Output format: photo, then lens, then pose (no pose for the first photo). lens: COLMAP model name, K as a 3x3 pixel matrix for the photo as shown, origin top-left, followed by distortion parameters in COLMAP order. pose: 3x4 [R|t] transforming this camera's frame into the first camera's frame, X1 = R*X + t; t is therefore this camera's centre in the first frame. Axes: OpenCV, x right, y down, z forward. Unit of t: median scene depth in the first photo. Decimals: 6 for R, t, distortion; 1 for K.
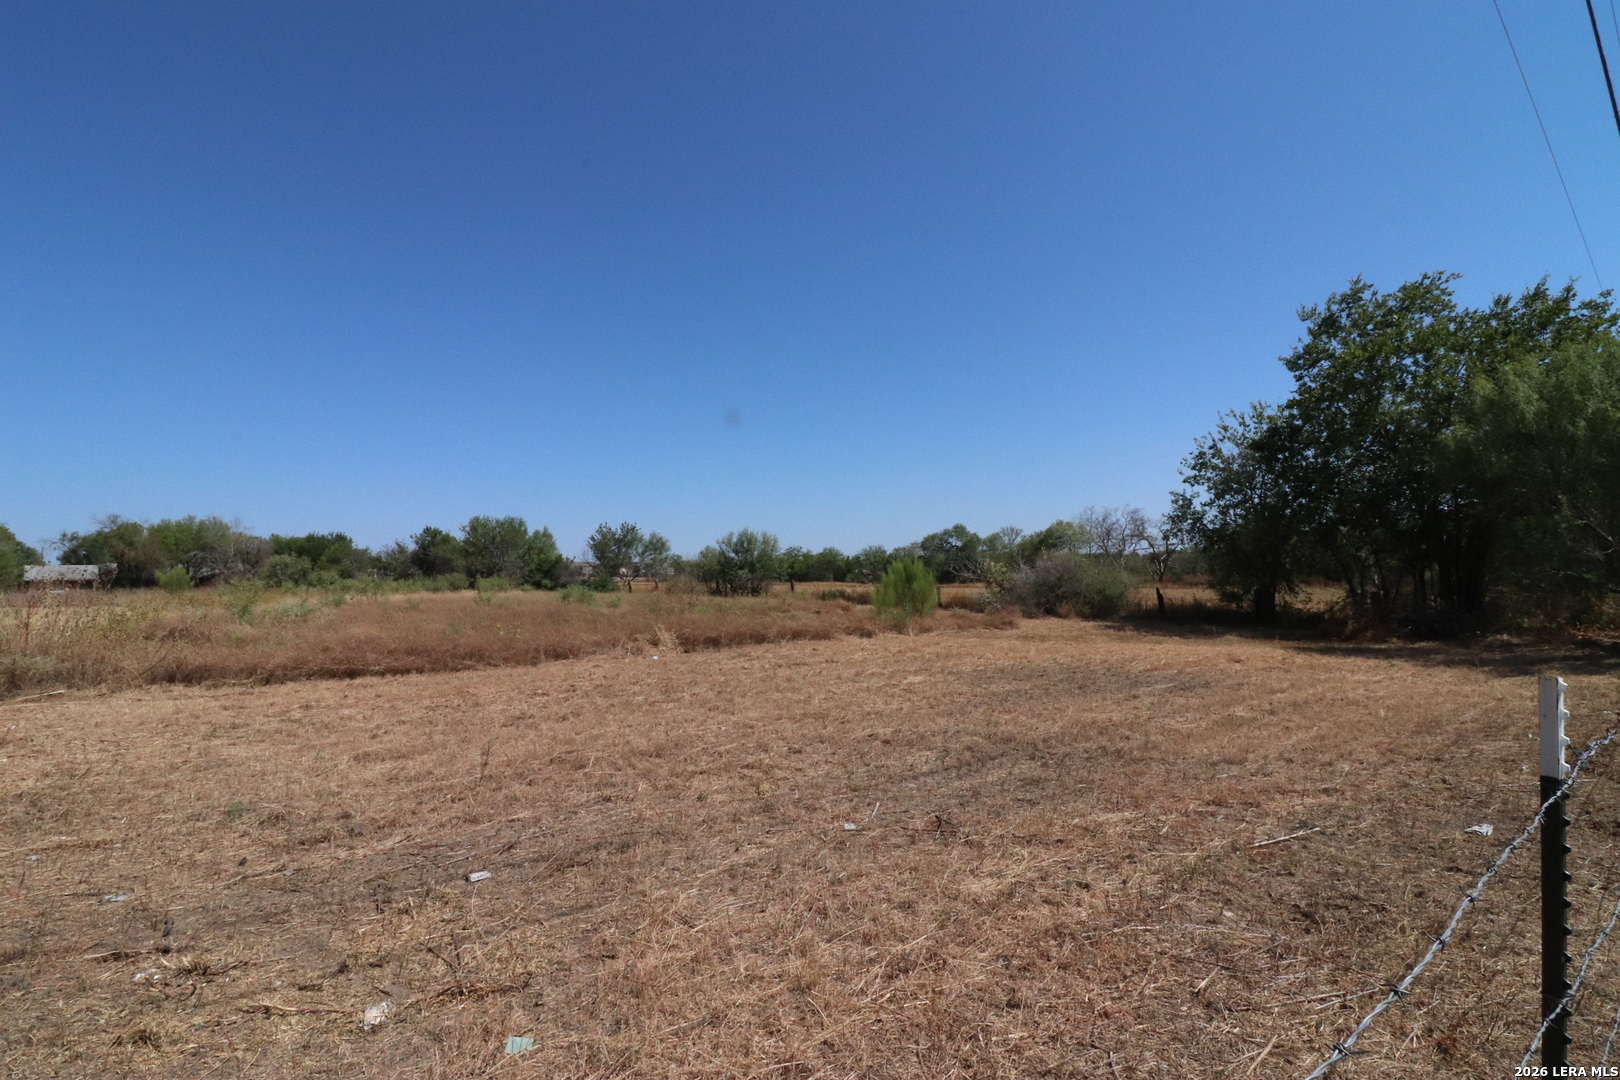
lens RADIAL K [[735.8, 0, 810.0], [0, 735.8, 540.0], [0, 0, 1]] dist [-0.001014, -0.000244]
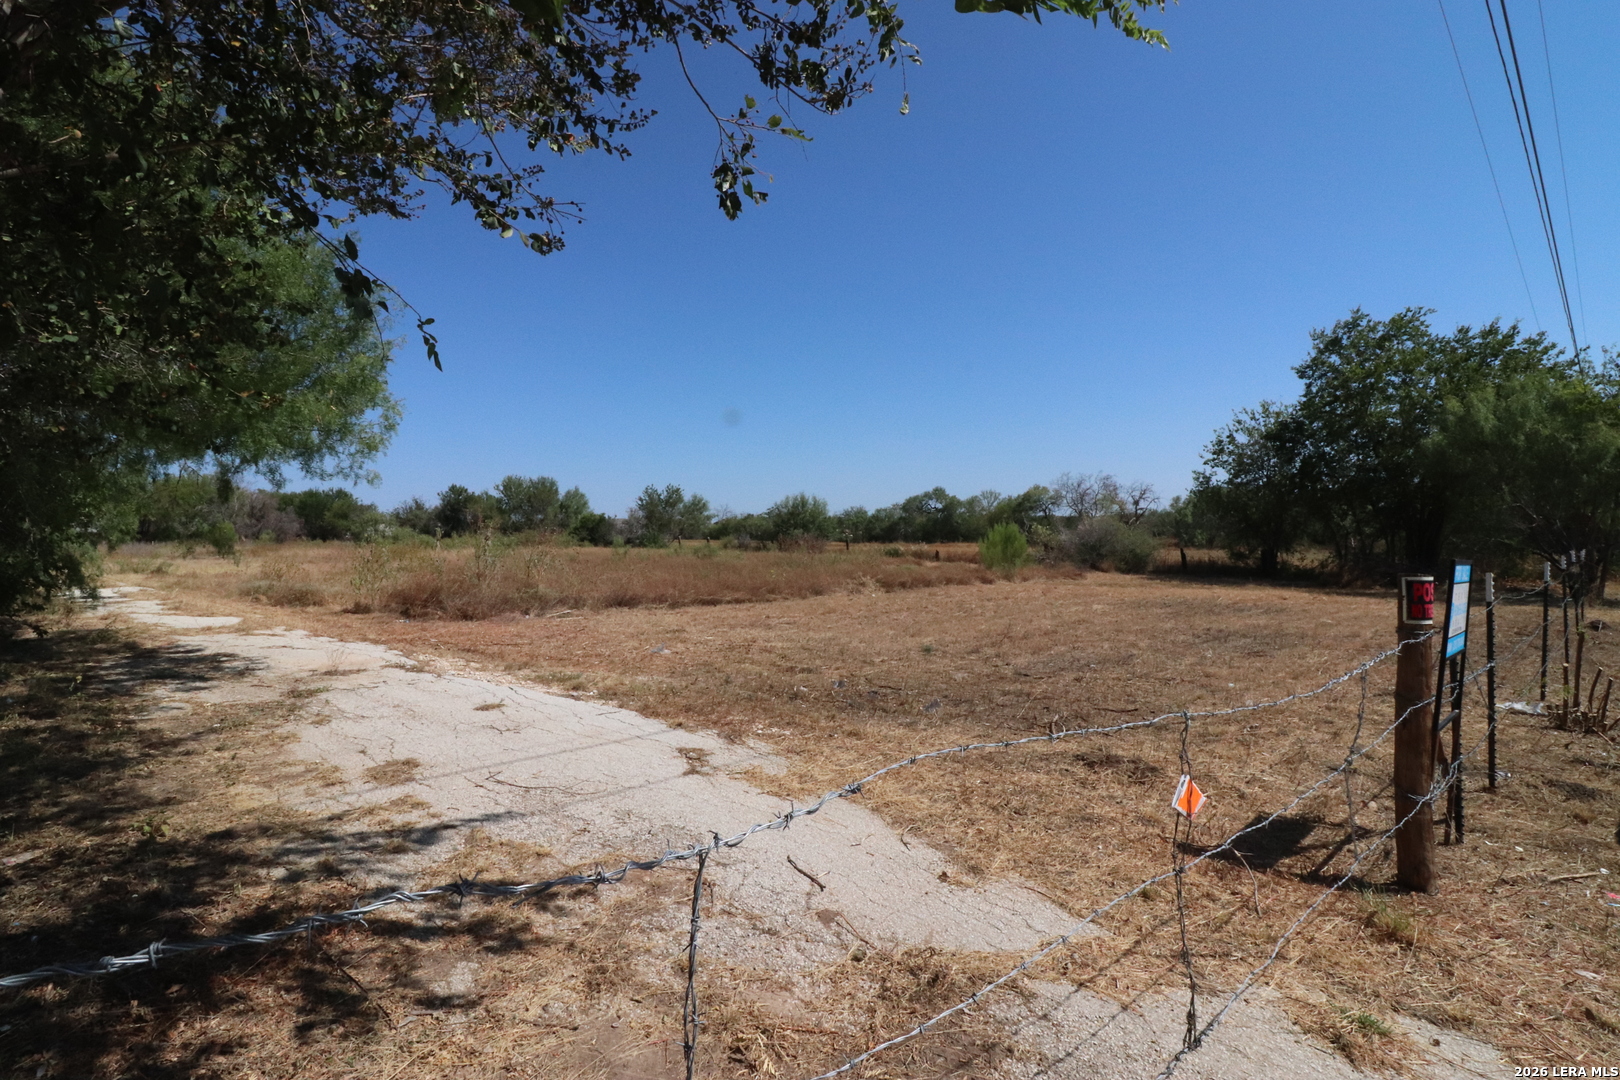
lens RADIAL K [[728.3, 0, 810.0], [0, 728.3, 540.0], [0, 0, 1]] dist [0.000836, 0.000224]
pose [[0.998272, 0.008573, 0.058141, -0.131440], [-0.011826, 0.998370, 0.055841, -0.005992], [-0.057567, -0.056432, 0.996745, -0.110734]]
